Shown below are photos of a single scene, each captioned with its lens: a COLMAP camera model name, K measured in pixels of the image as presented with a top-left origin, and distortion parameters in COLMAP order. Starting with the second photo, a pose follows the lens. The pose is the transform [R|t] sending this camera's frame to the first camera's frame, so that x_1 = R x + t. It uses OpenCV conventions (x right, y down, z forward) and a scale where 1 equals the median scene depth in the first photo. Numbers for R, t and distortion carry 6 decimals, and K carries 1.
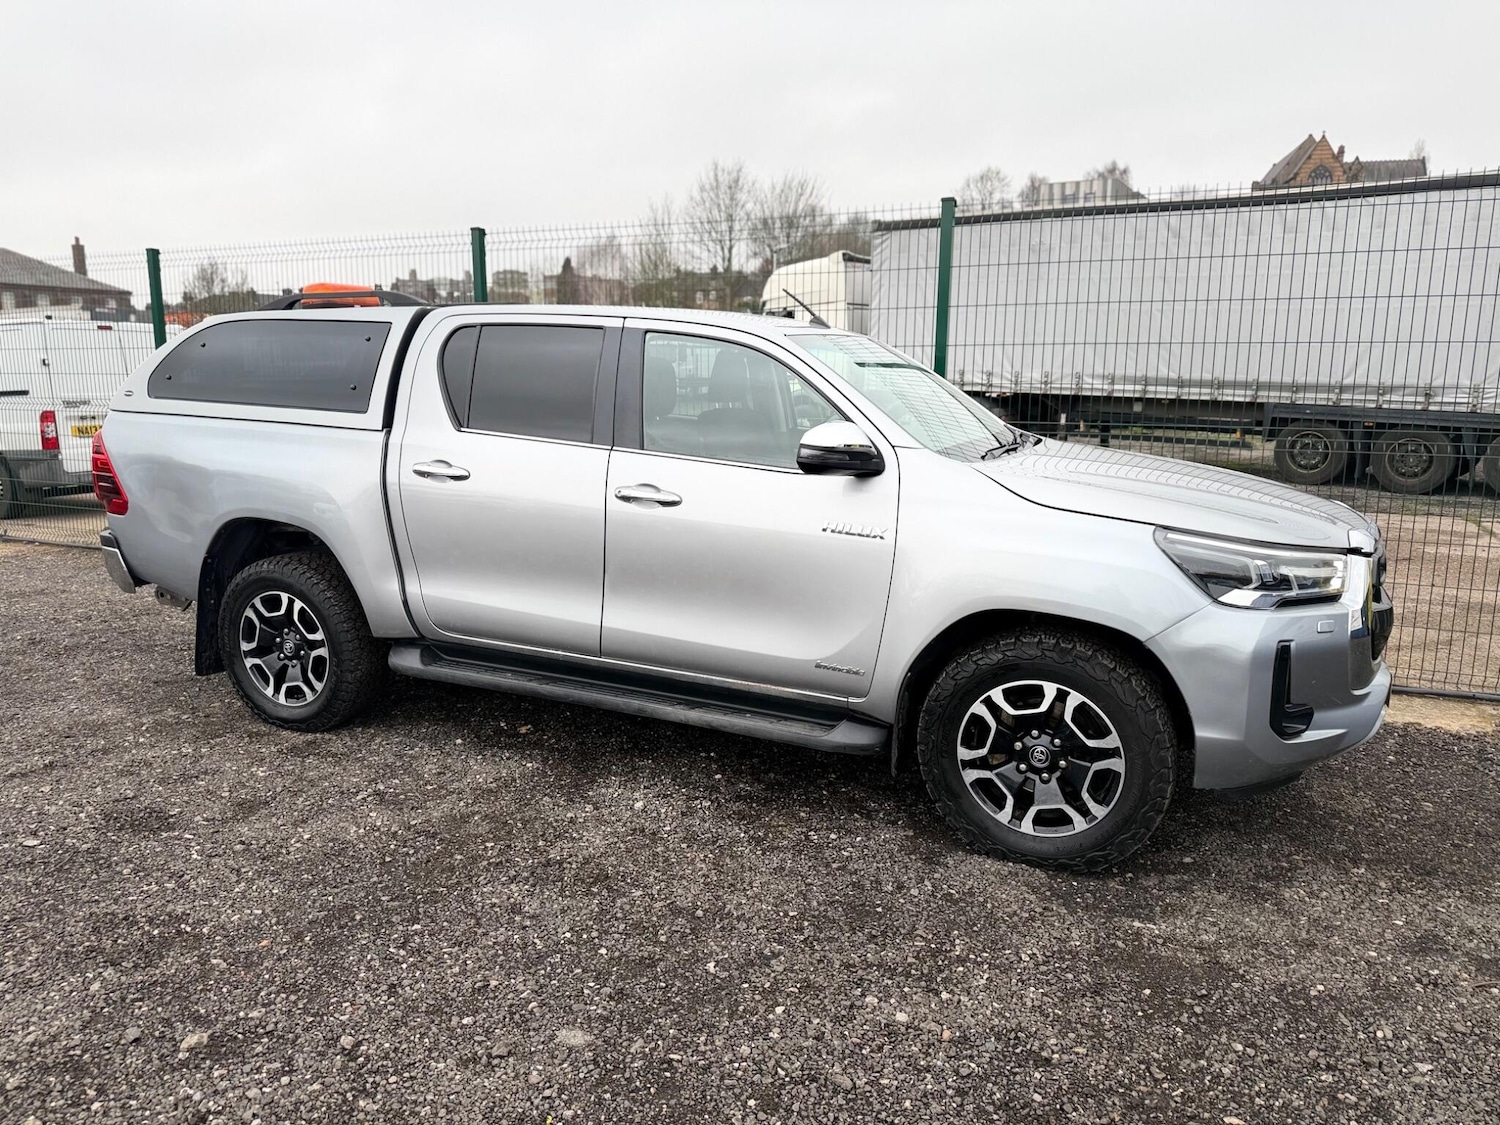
lens RADIAL K [[1056.6, 0, 752.6], [0, 1056.6, 562.0], [0, 0, 1]] dist [0.022496, -0.026085]
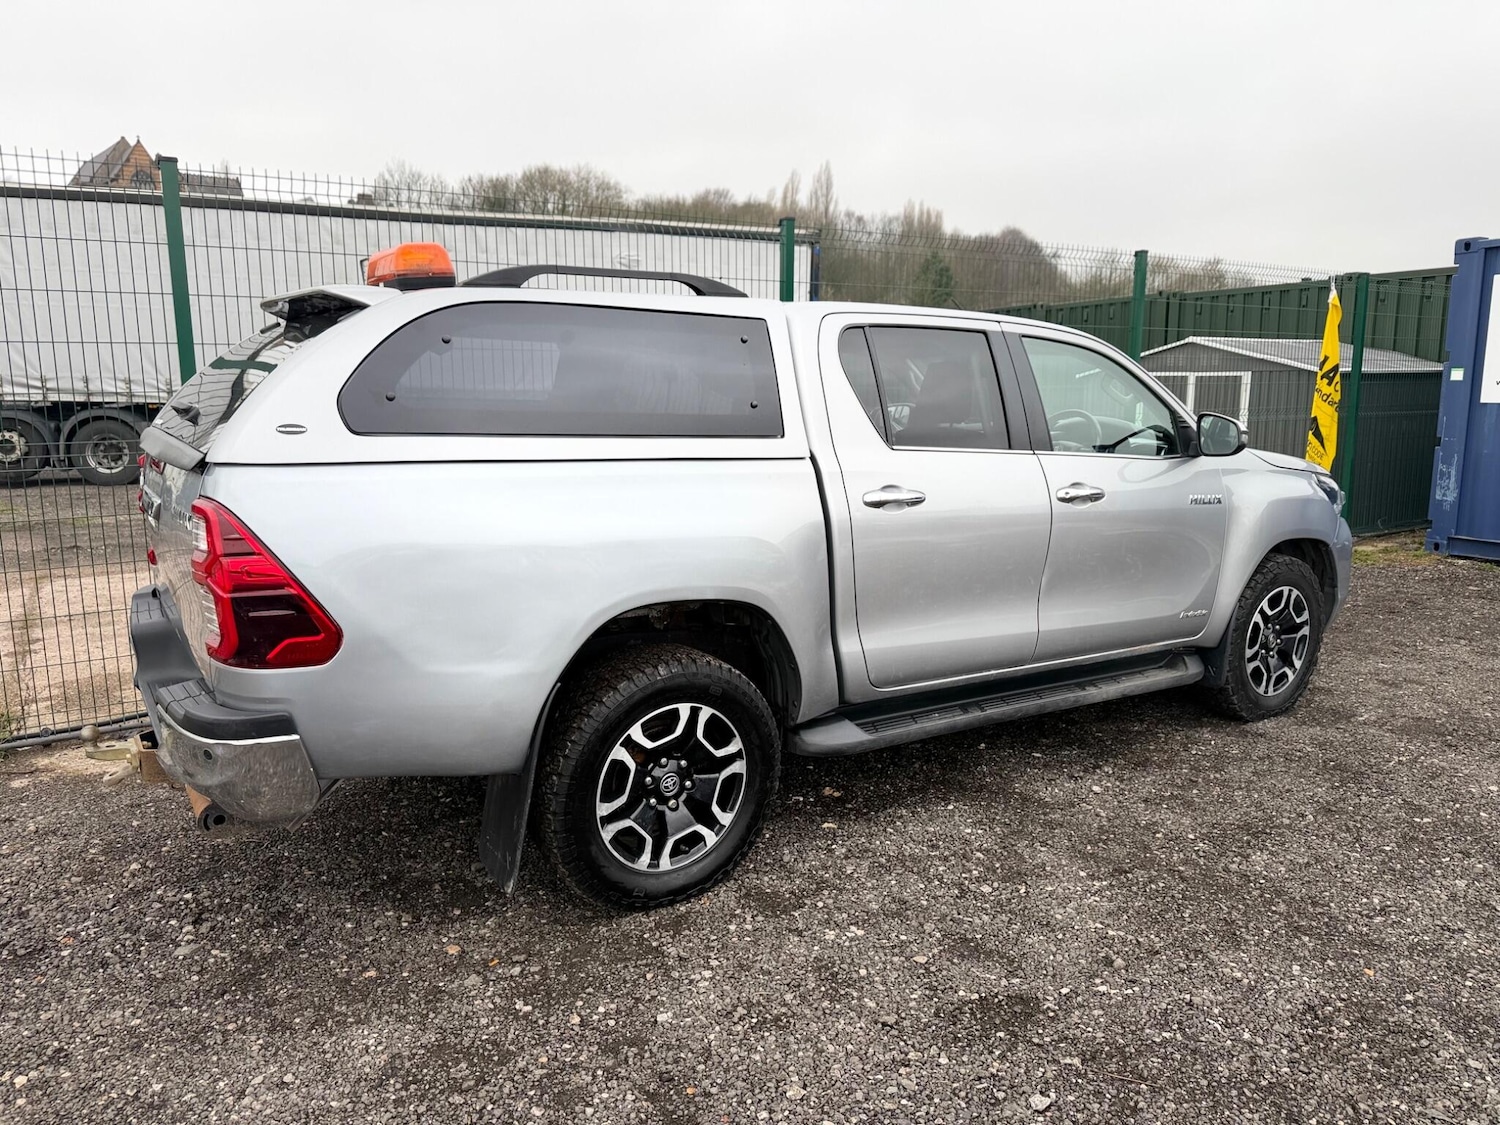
lens RADIAL K [[1057.4, 0, 750.0], [0, 1057.4, 562.5], [0, 0, 1]] dist [0.019302, -0.021717]
pose [[0.541848, -0.149628, 0.827050, -1.023686], [0.155292, 0.984906, 0.076446, -0.112425], [-0.826005, 0.087012, 0.556906, 0.609130]]
